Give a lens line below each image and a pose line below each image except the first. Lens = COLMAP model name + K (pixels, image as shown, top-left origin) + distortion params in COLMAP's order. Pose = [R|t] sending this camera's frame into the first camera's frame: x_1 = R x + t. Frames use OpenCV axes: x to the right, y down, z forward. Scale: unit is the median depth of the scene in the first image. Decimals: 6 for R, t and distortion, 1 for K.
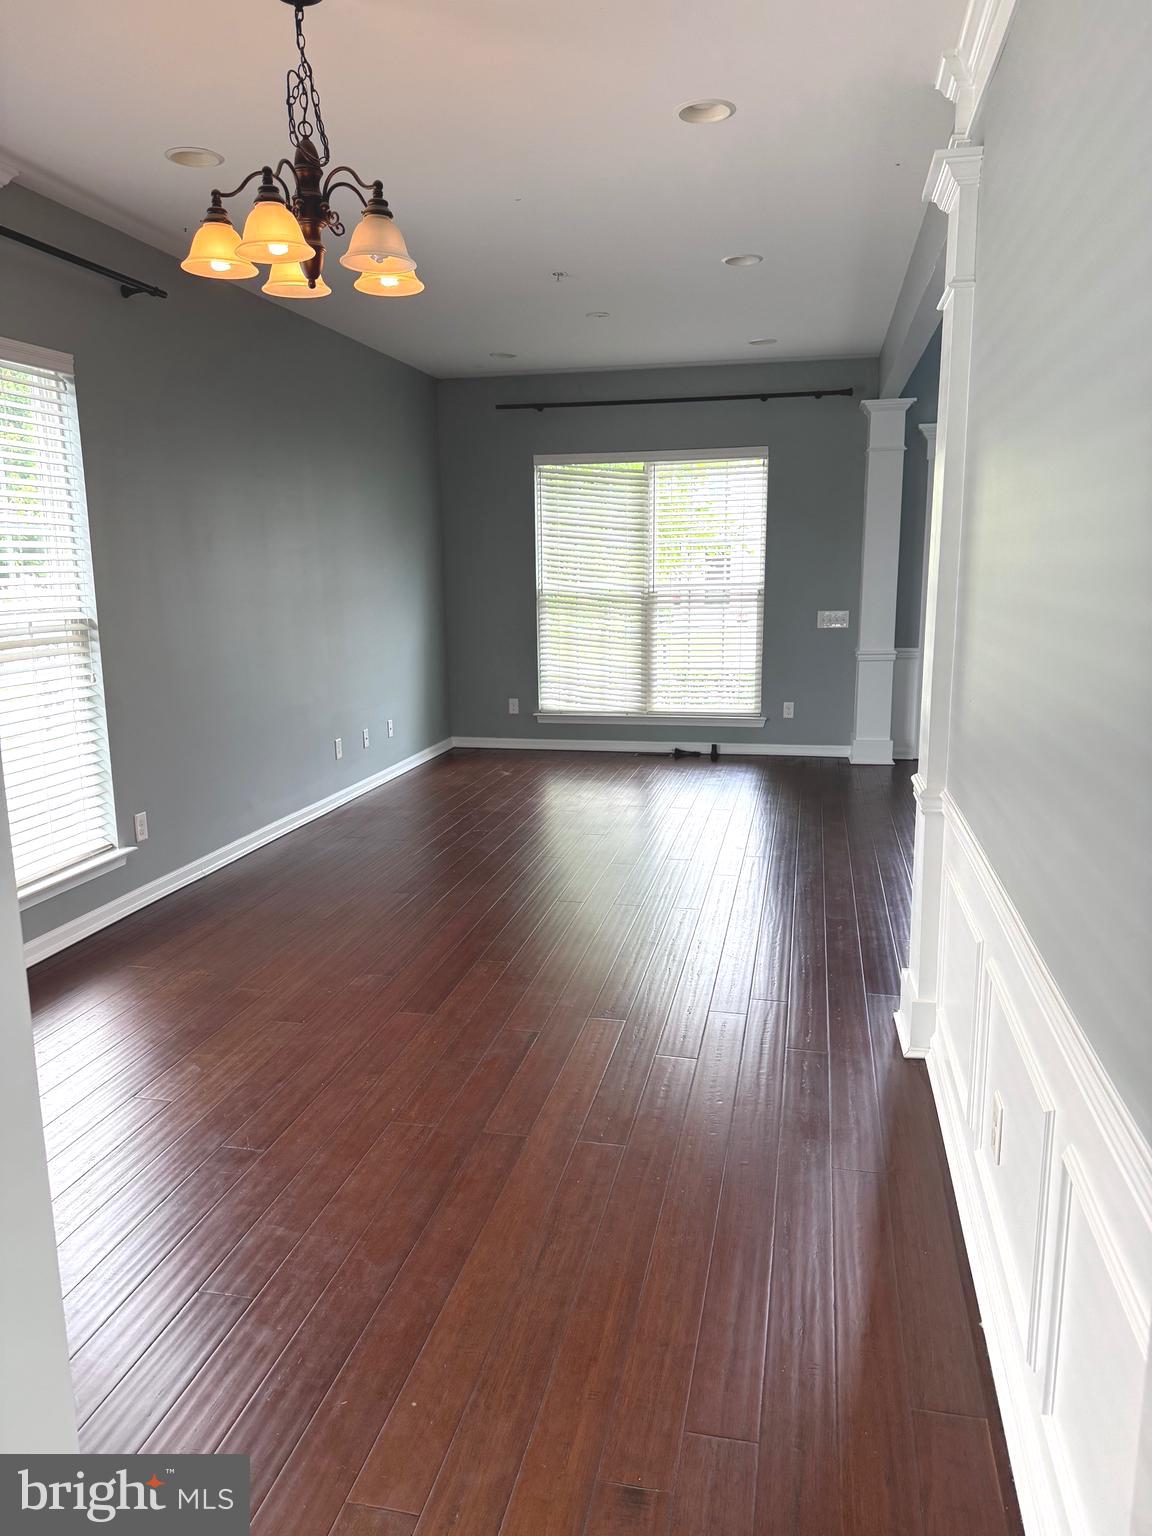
lens RADIAL K [[1088.3, 0, 580.2], [0, 1088.3, 764.0], [0, 0, 1]] dist [0.013019, -0.026942]
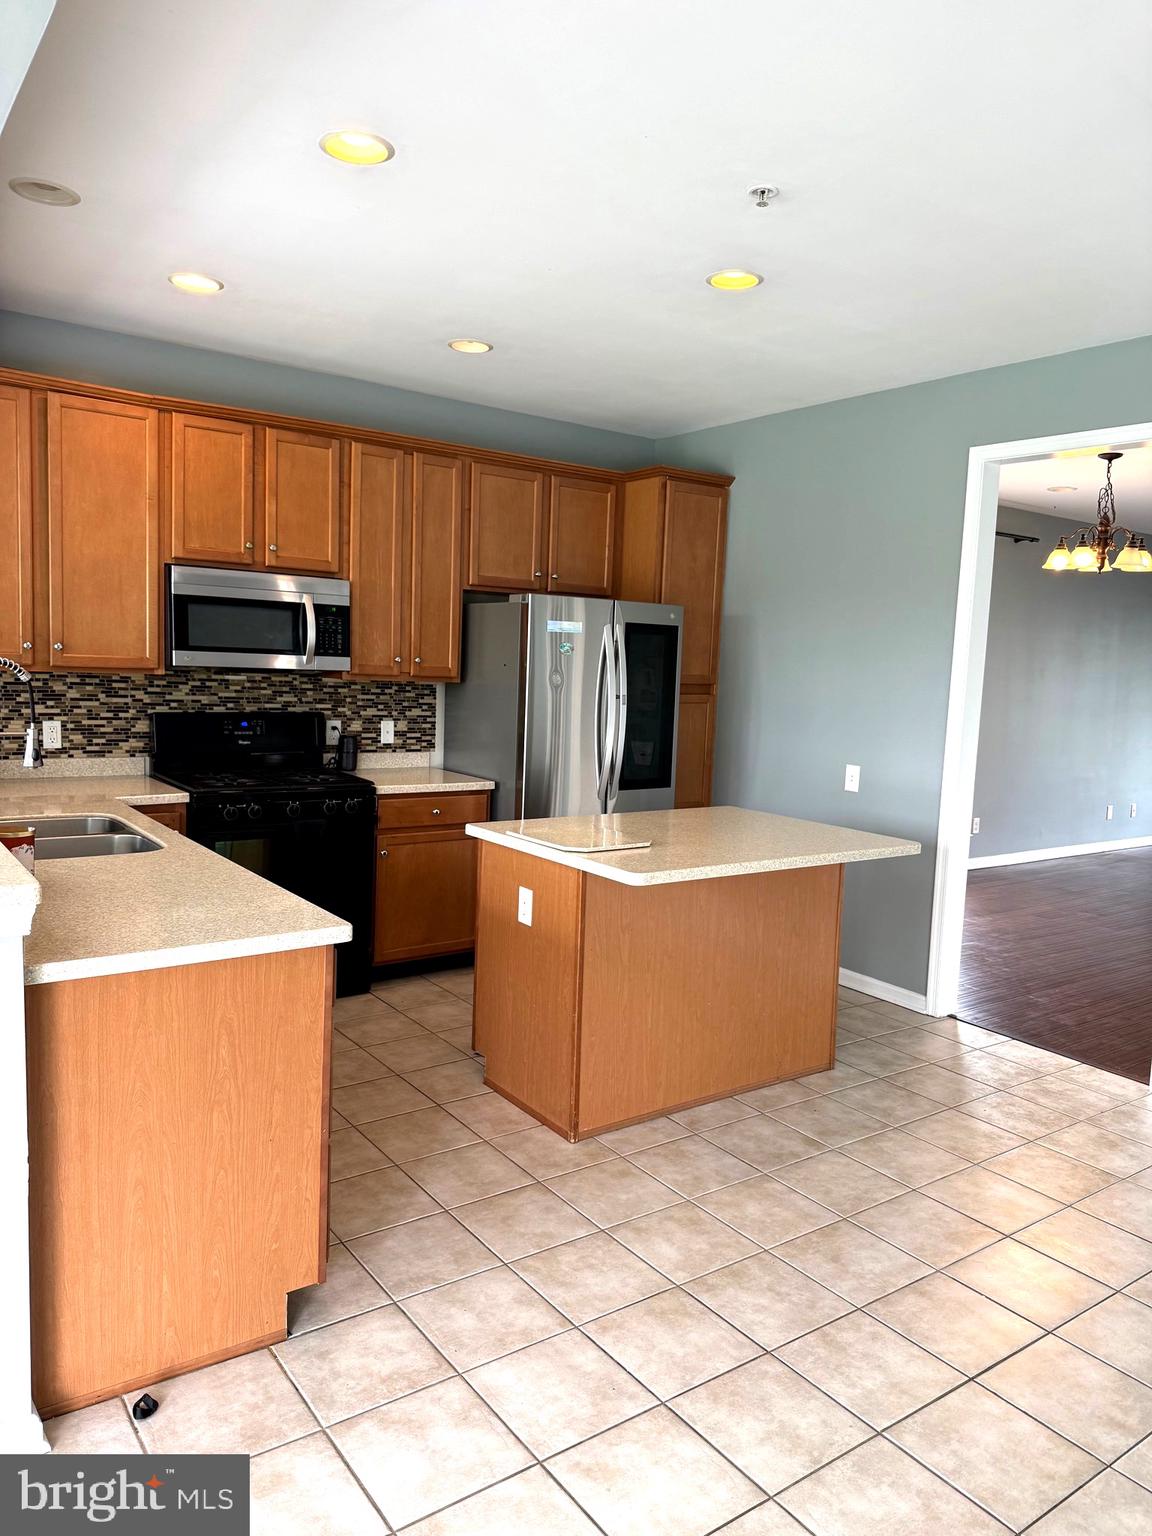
lens RADIAL K [[1088.3, 0, 573.9], [0, 1088.3, 772.4], [0, 0, 1]] dist [0.013019, -0.026942]
pose [[0.738422, 0.110865, -0.665163, 0.449519], [-0.173896, 0.984337, -0.028986, 0.205490], [0.651531, 0.137073, 0.746135, -1.214133]]
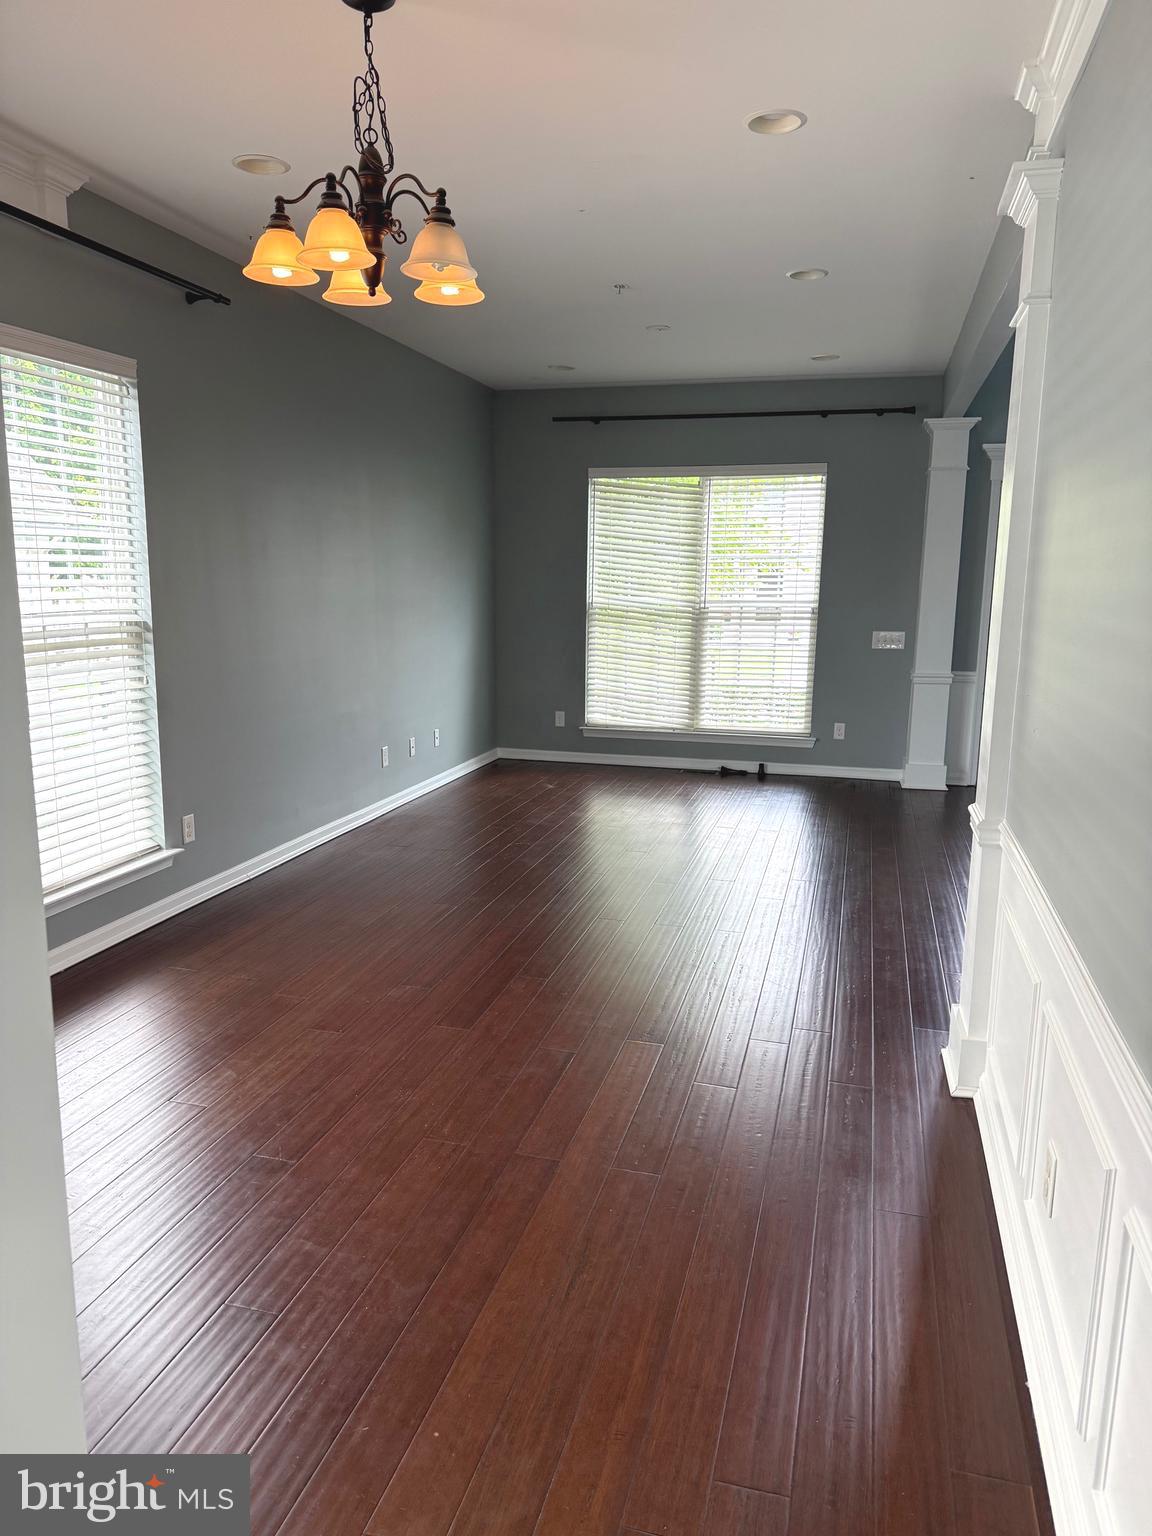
lens RADIAL K [[1088.3, 0, 573.5], [0, 1088.3, 772.3], [0, 0, 1]] dist [0.013019, -0.026942]
pose [[0.998363, 0.032296, -0.047200, -0.001581], [-0.032476, 0.999468, -0.003067, -0.004851], [0.047076, 0.004595, 0.998881, 0.015757]]
